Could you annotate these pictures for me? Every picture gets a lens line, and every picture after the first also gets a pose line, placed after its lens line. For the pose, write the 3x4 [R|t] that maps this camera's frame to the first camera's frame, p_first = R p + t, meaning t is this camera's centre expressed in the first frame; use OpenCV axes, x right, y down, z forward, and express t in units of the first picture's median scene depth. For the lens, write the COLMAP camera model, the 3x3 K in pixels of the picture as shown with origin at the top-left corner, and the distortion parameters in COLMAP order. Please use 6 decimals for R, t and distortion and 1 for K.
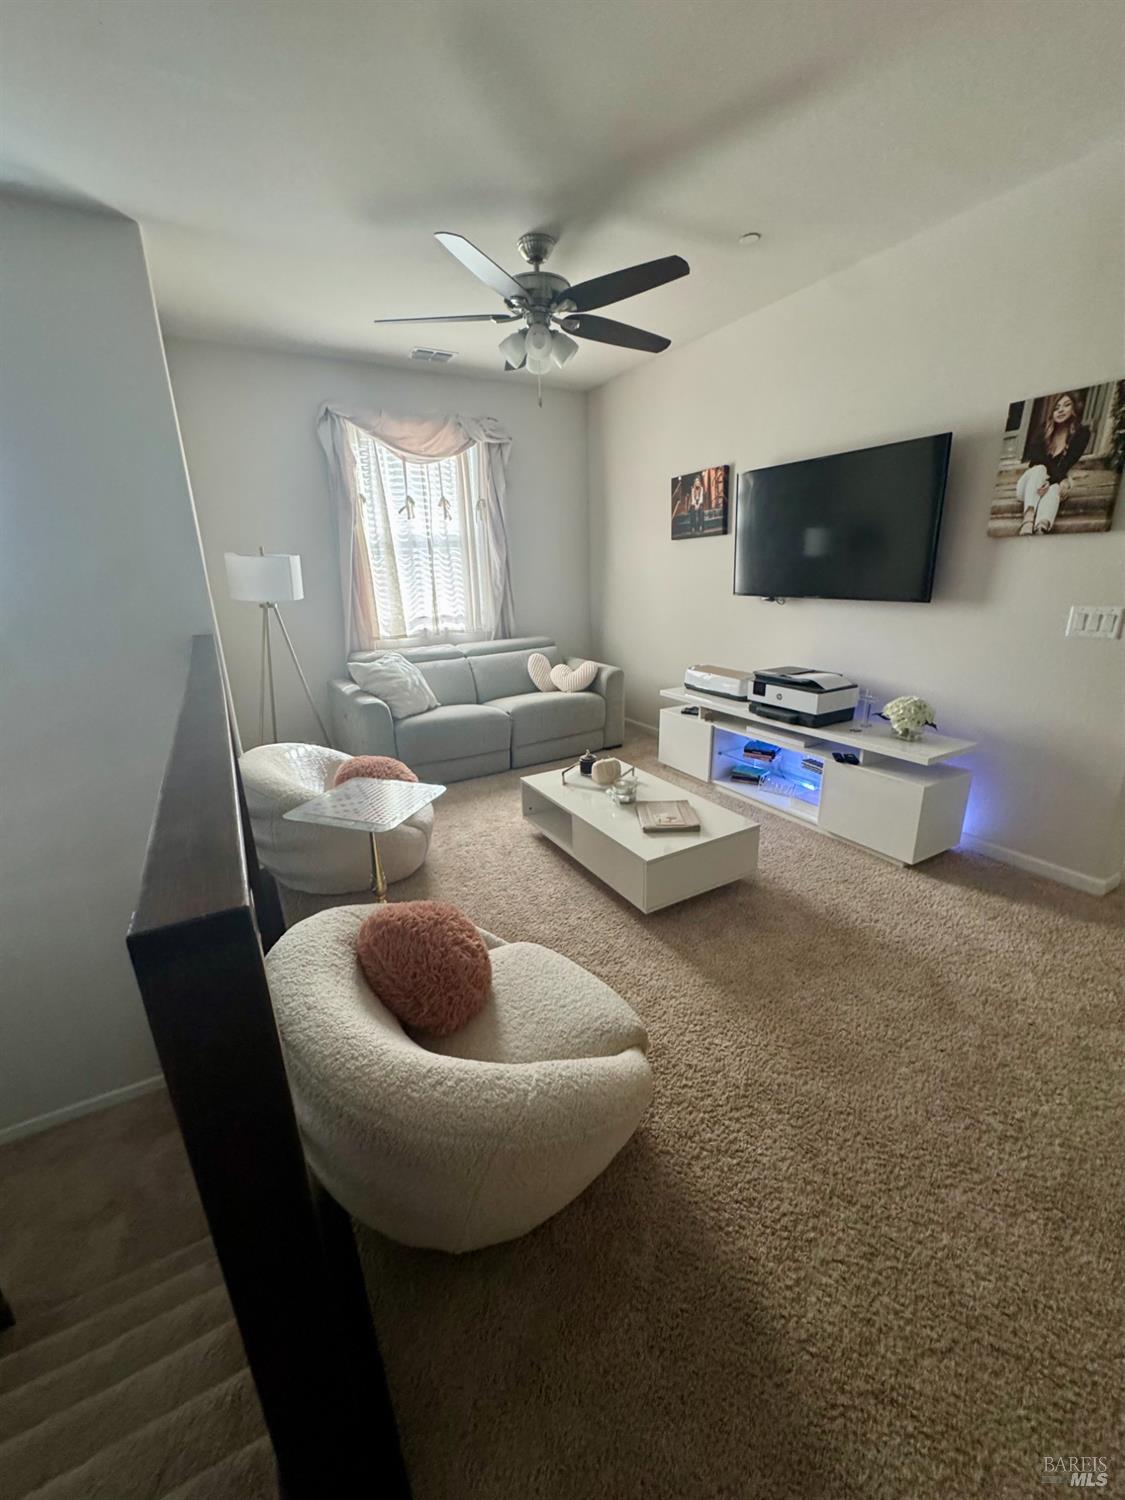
lens RADIAL K [[601.0, 0, 574.4], [0, 601.0, 744.7], [0, 0, 1]] dist [0.001215, 0.000146]
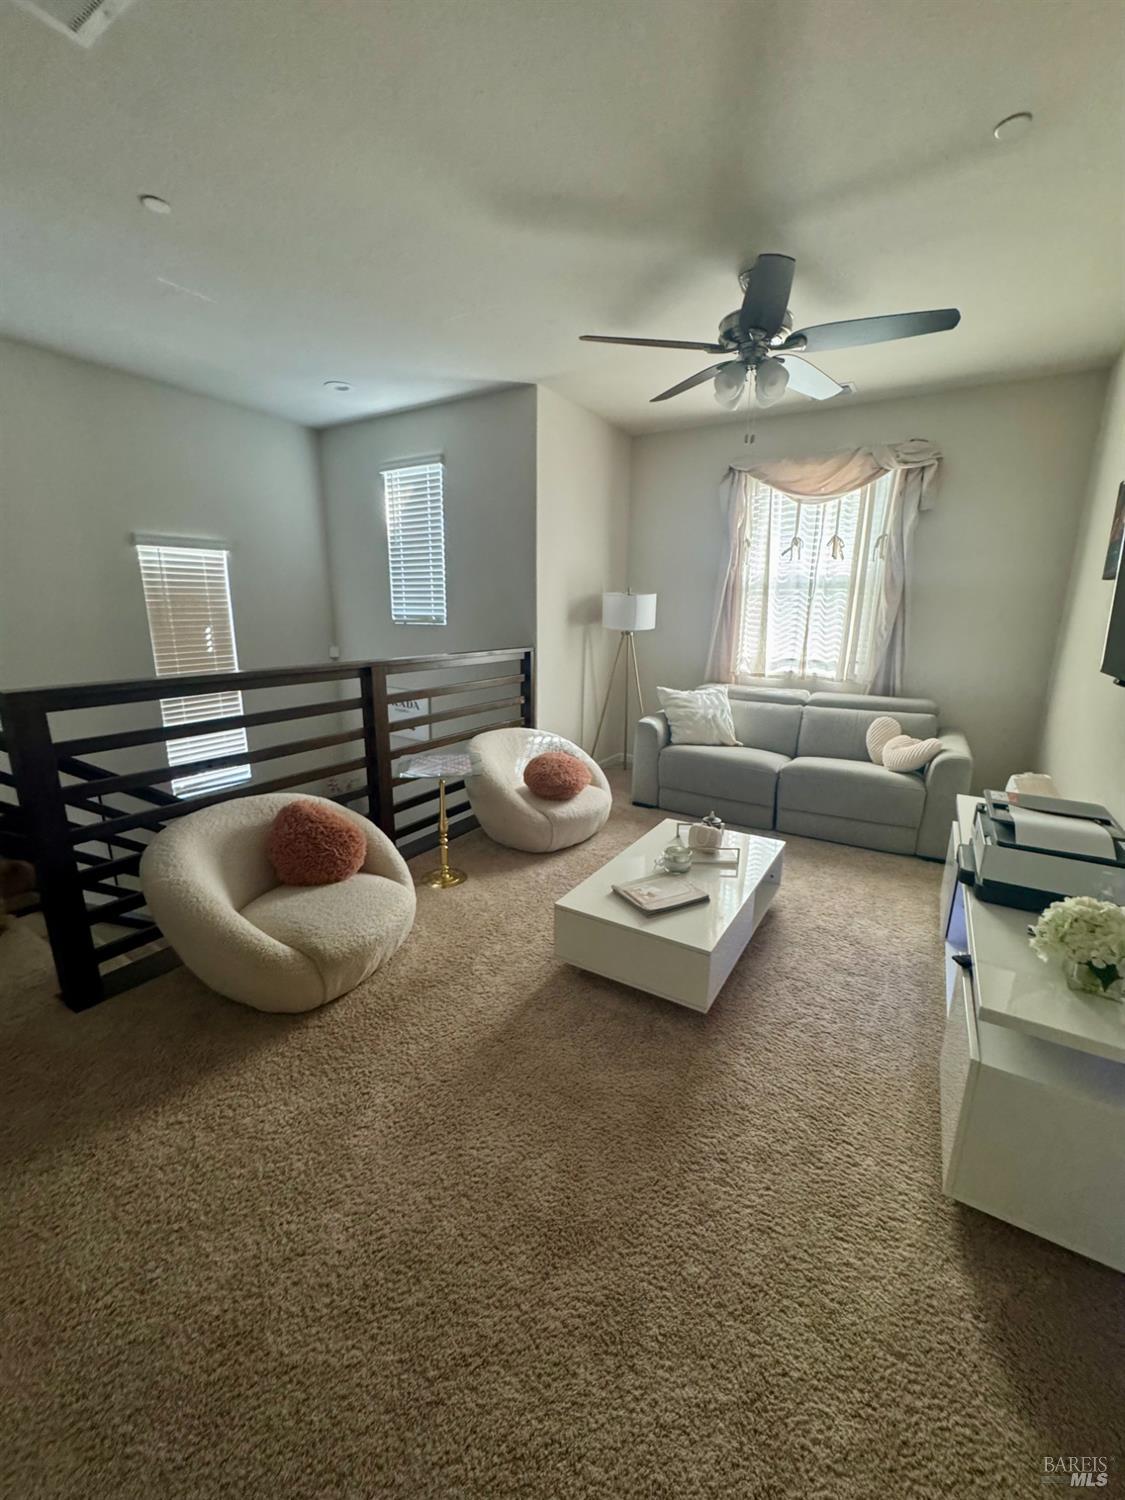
lens RADIAL K [[601.0, 0, 568.9], [0, 601.0, 754.1], [0, 0, 1]] dist [0.001215, 0.000146]
pose [[0.471056, 0.241627, -0.848364, 0.468166], [-0.278098, 0.953385, 0.117124, -0.084326], [0.837119, 0.180756, 0.516294, 0.237075]]
